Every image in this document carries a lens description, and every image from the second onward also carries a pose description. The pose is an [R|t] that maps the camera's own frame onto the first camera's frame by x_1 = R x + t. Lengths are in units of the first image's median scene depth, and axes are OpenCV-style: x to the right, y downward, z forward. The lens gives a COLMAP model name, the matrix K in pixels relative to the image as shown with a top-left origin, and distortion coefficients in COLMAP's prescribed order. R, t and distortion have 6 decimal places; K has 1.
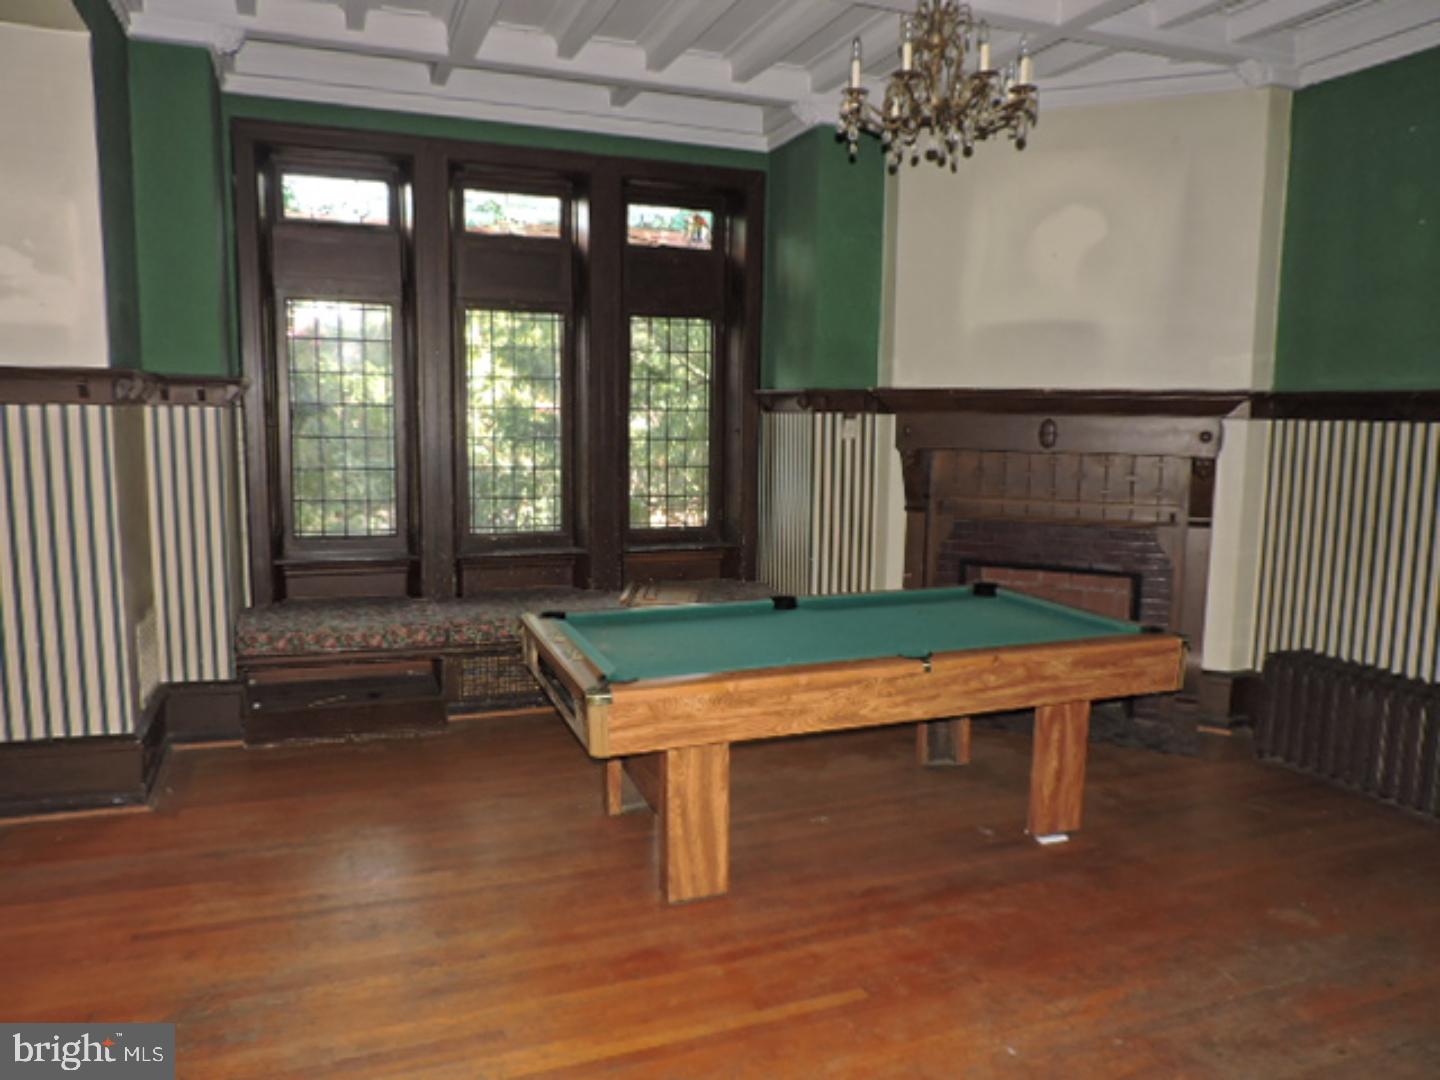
lens RADIAL K [[1048.1, 0, 727.4], [0, 1048.1, 545.8], [0, 0, 1]] dist [-0.006742, 0.000142]
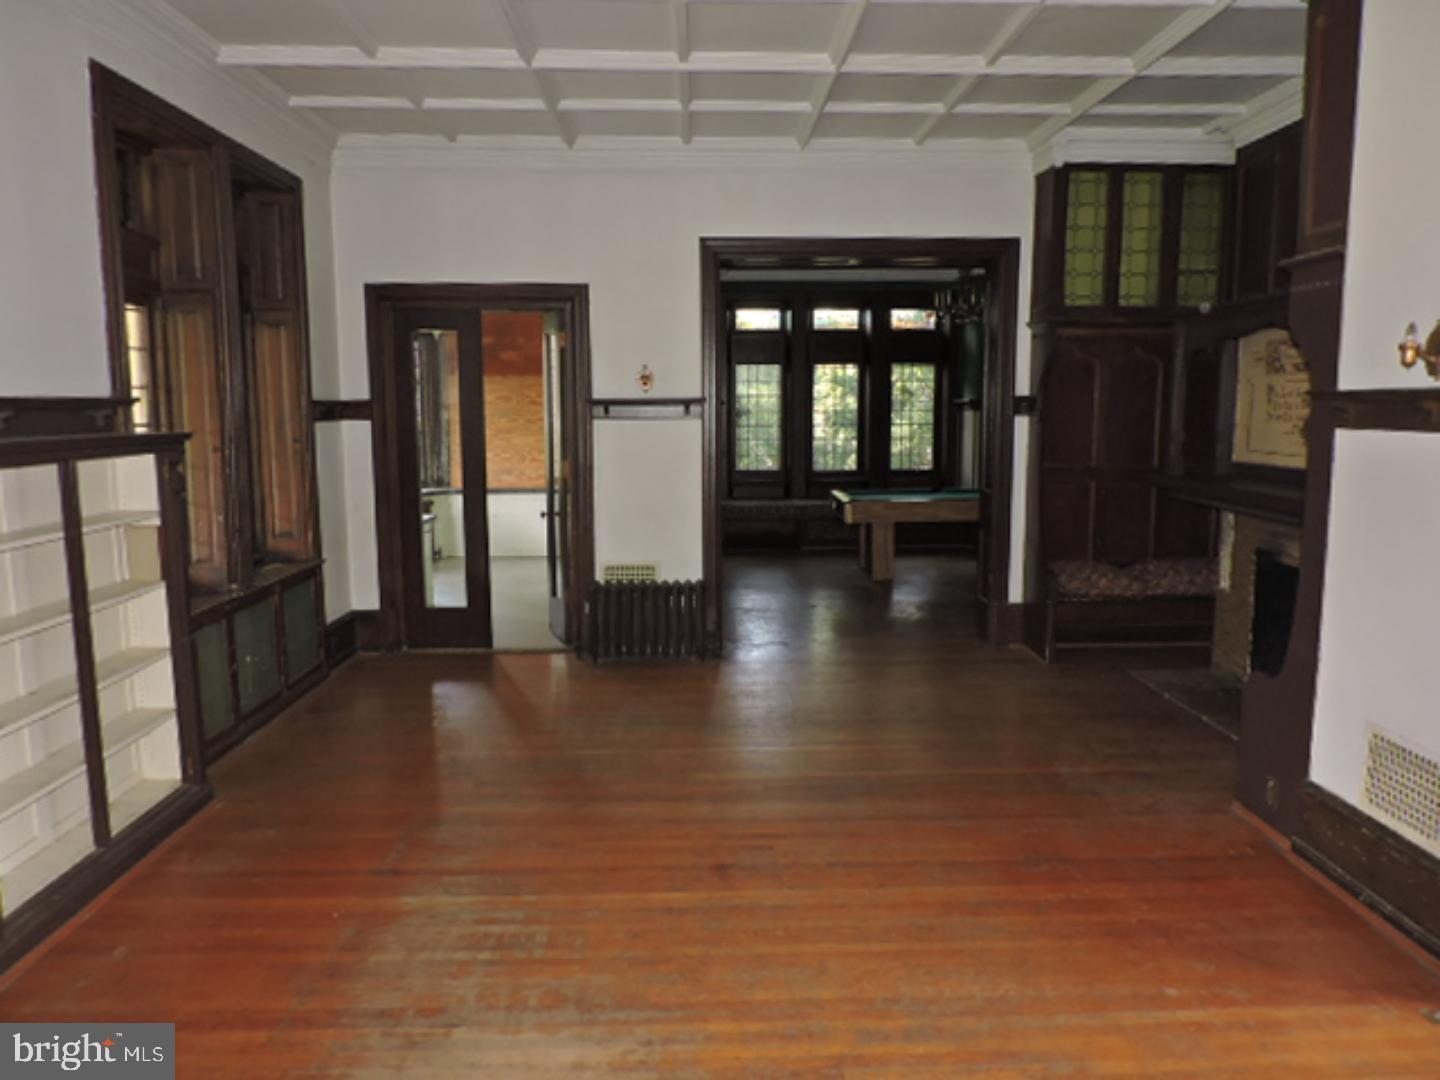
lens RADIAL K [[1048.1, 0, 727.4], [0, 1048.1, 545.8], [0, 0, 1]] dist [-0.006742, 0.000142]
pose [[0.944250, 0.030431, -0.327821, 0.285167], [-0.026768, 0.999519, 0.015681, 0.109230], [0.328140, -0.006032, 0.944610, -1.034252]]
